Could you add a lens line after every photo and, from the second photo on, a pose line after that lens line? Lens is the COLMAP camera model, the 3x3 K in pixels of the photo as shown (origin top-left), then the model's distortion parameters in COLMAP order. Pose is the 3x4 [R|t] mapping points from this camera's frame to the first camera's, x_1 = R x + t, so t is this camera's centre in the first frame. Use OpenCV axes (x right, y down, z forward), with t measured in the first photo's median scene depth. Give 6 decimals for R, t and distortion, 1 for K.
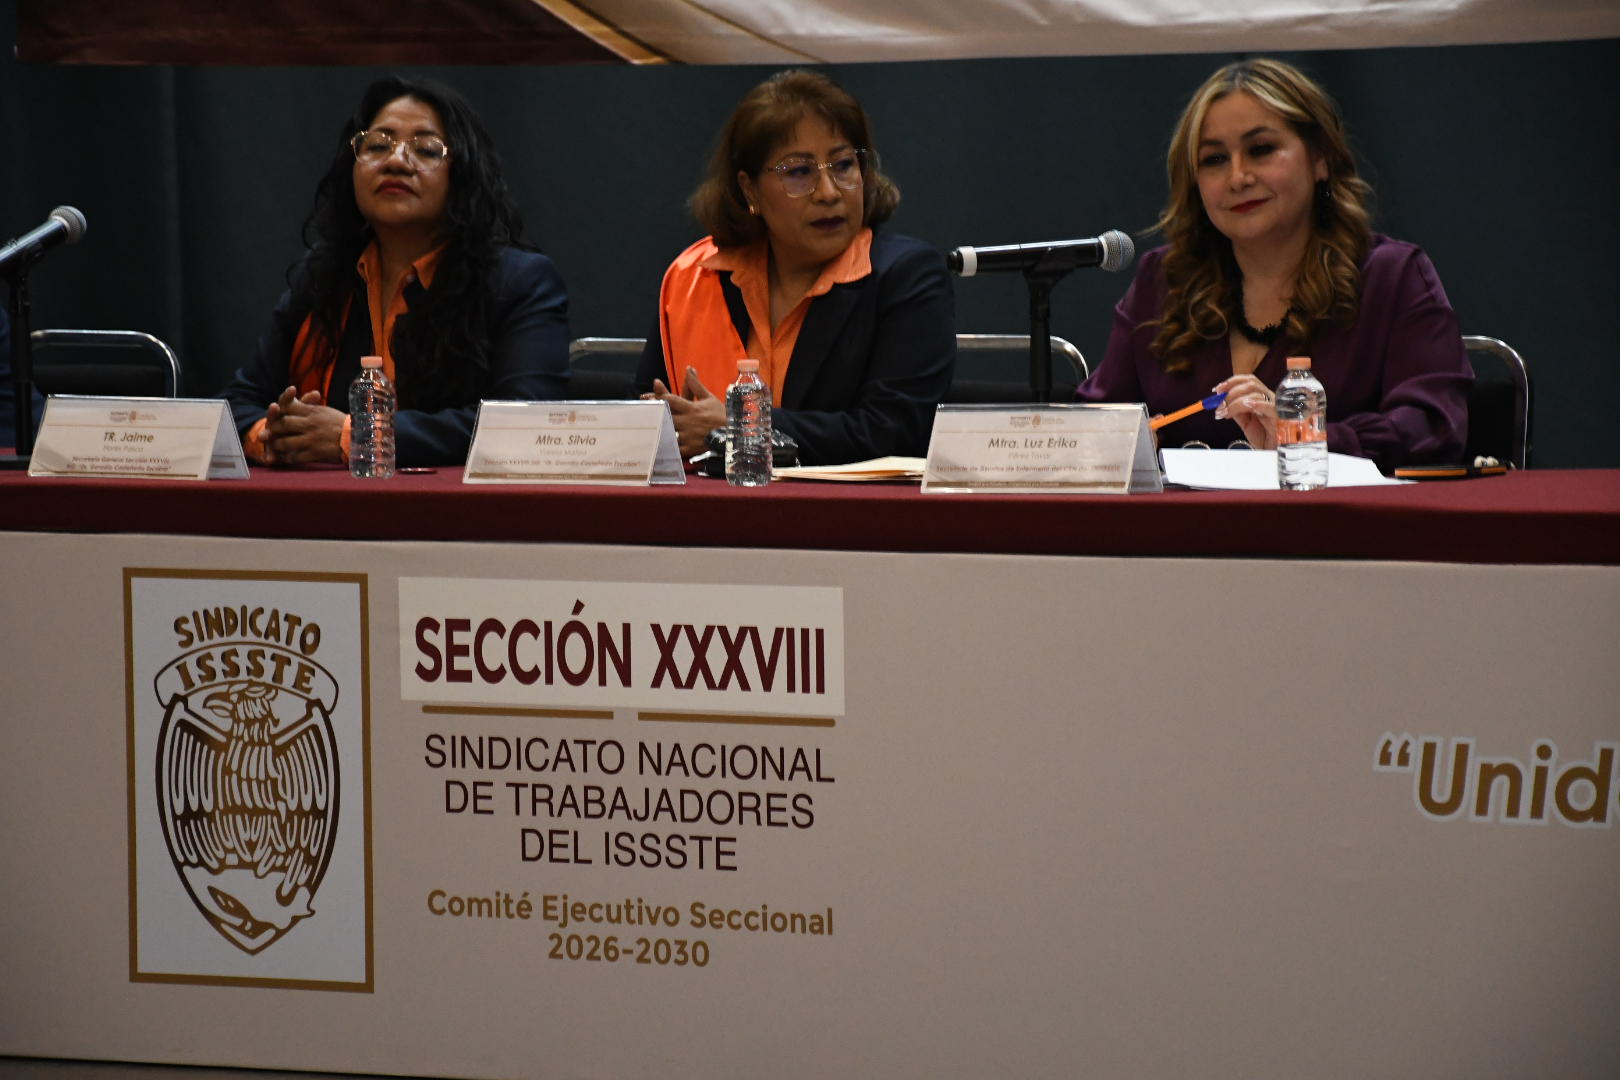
lens RADIAL K [[6384.6, 0, 783.3], [0, 6384.6, 551.7], [0, 0, 1]] dist [1.531775, 0.000000]
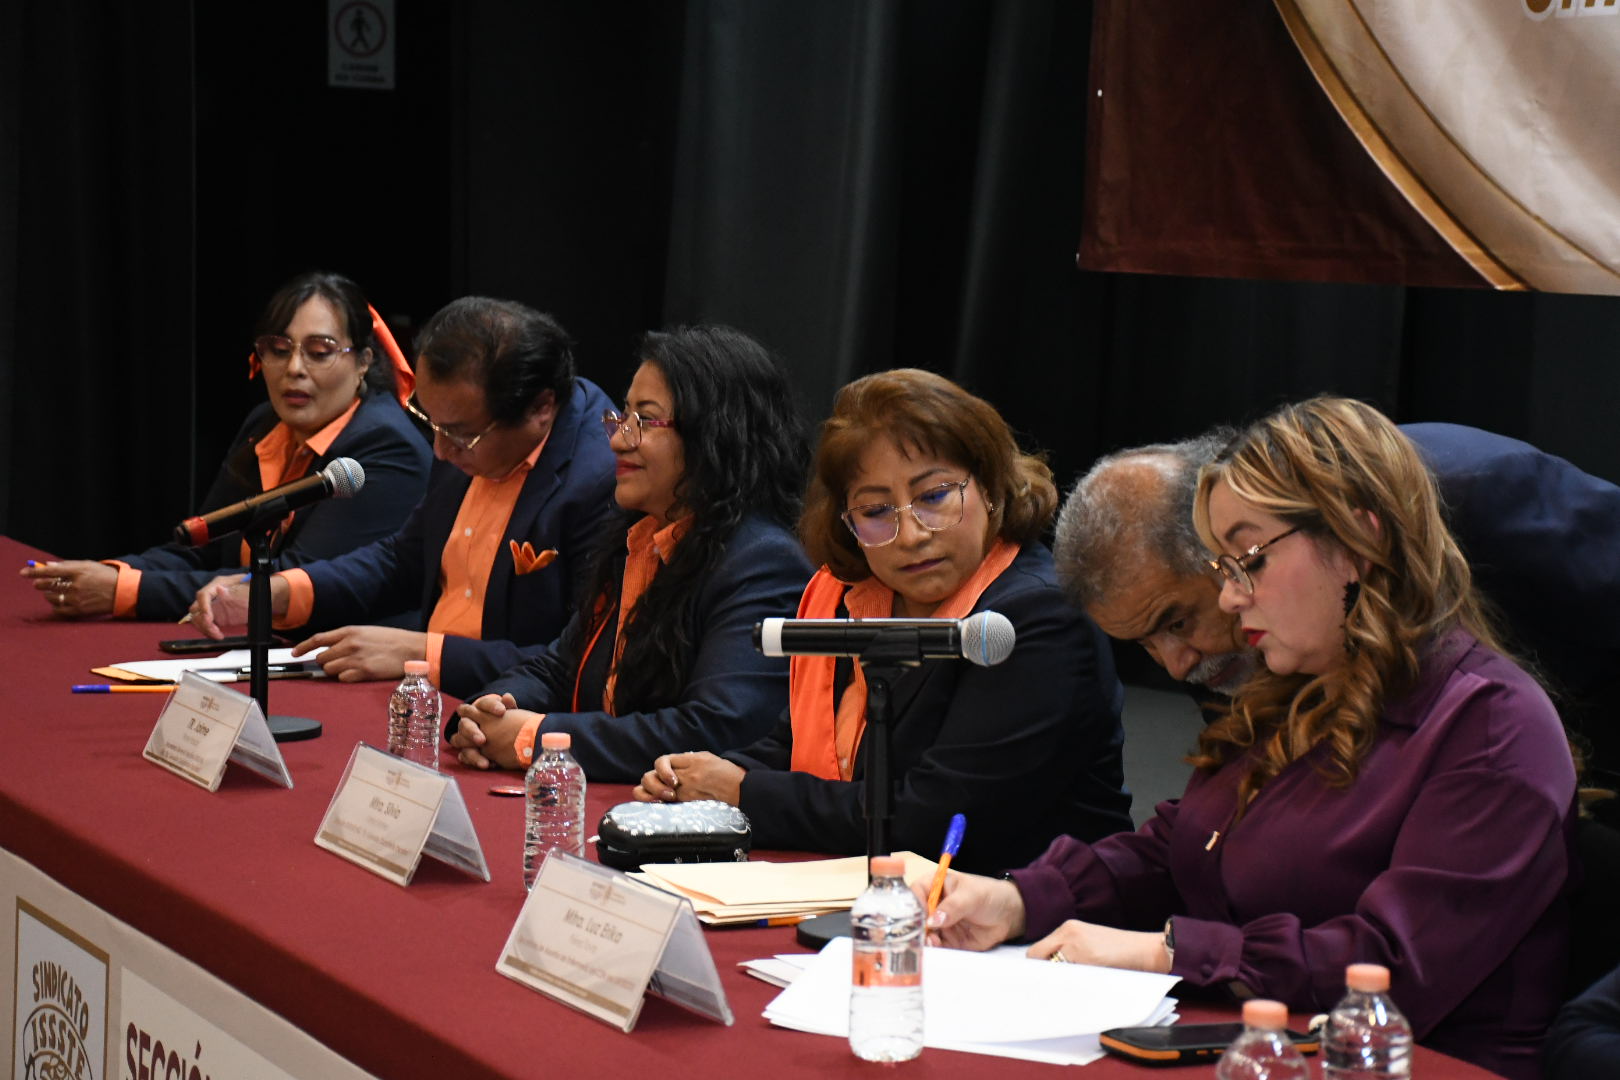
lens RADIAL K [[3891.2, 0, 802.4], [0, 3891.2, 556.6], [0, 0, 1]] dist [0.793465, 0.000000]
pose [[0.821856, 0.082510, -0.563688, 0.295567], [-0.066124, 0.996584, 0.049467, -0.079298], [0.565844, -0.003382, 0.824505, 0.630657]]
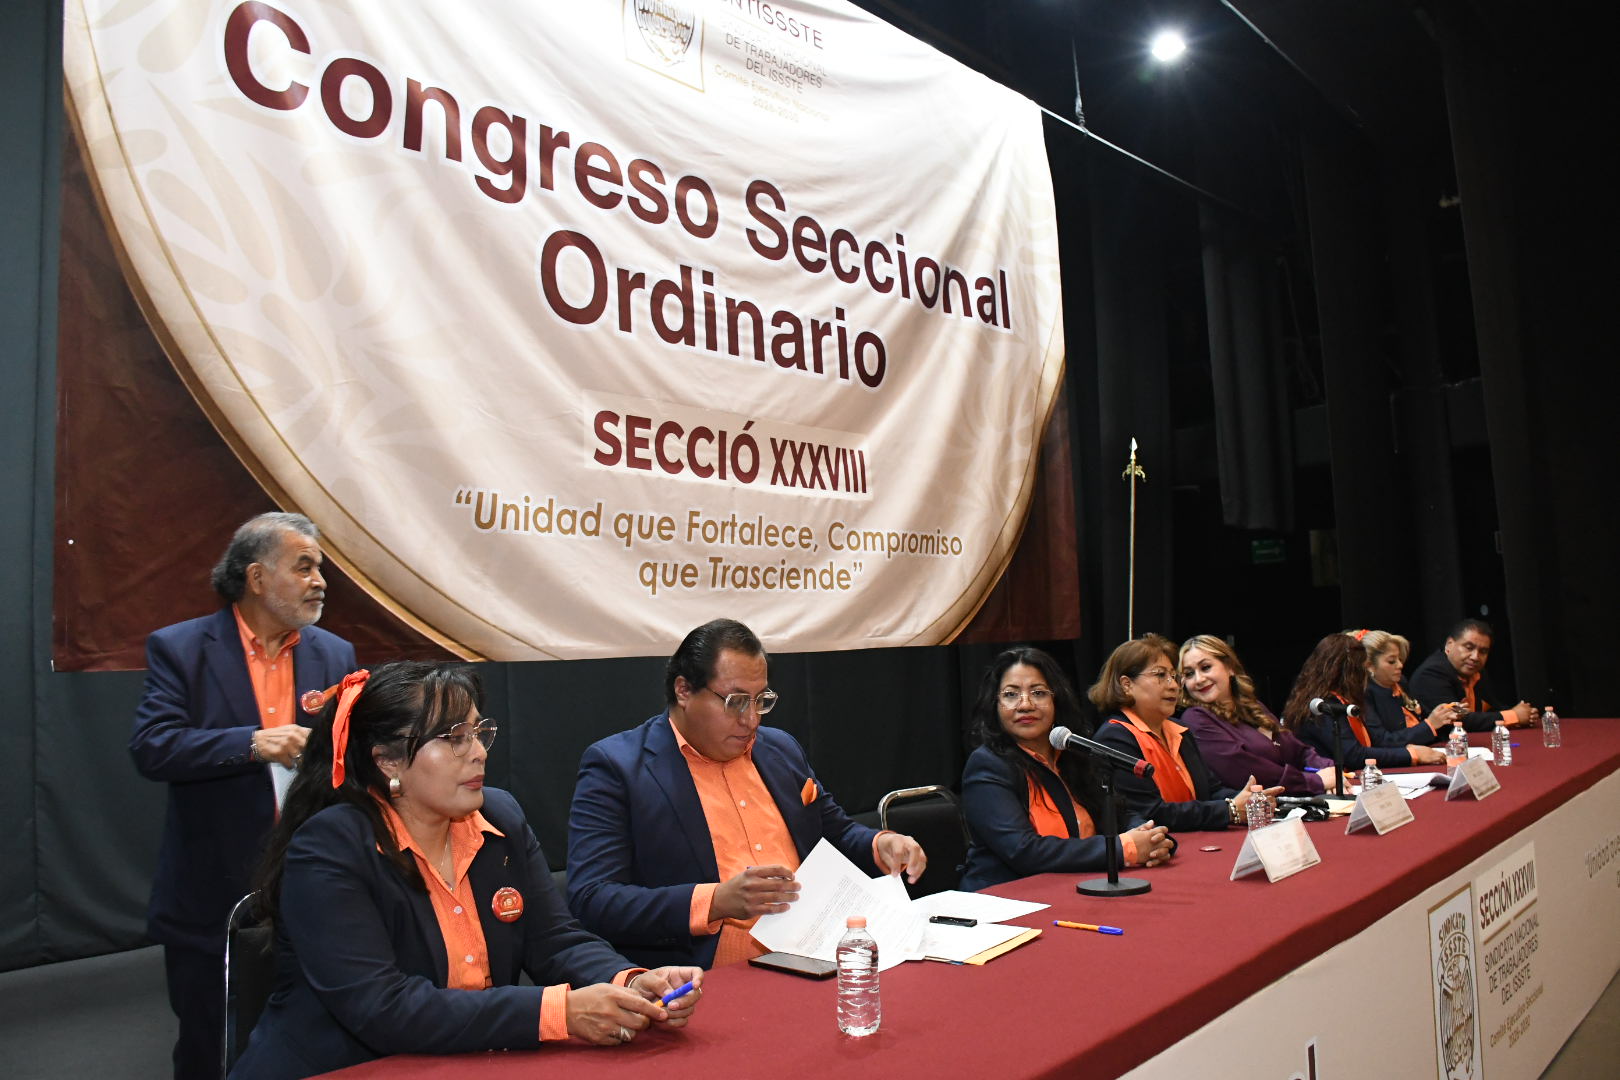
lens RADIAL K [[1260.2, 0, 783.8], [0, 1260.2, 532.9], [0, 0, 1]] dist [-0.138449, 0.093096]
pose [[0.230414, 0.102028, 0.967729, -0.468258], [0.105175, 0.986051, -0.129002, -0.075860], [-0.967392, 0.131505, 0.216469, 1.113106]]
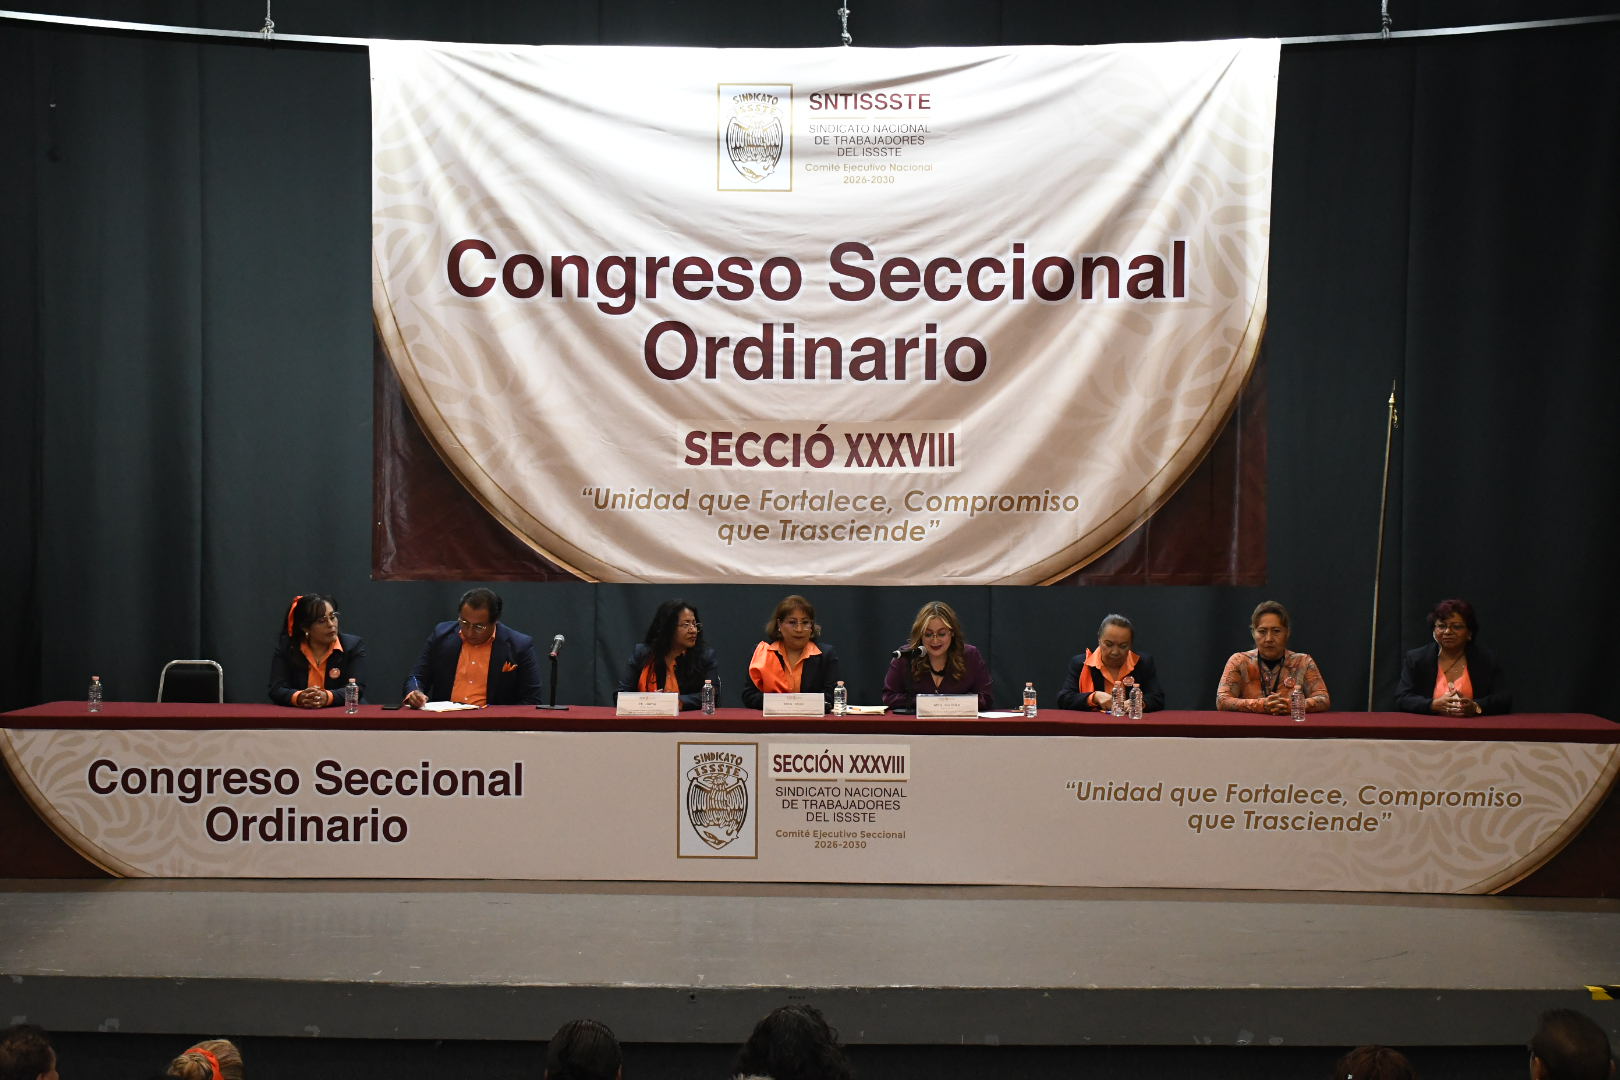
lens RADIAL K [[2420.5, 0, 792.3], [0, 2420.5, 533.4], [0, 0, 1]] dist [0.214865, 0.000000]
pose [[0.892027, 0.019044, 0.451581, -0.667511], [0.010108, 0.998021, -0.062056, -0.029165], [-0.451870, 0.059920, 0.890069, -0.229033]]
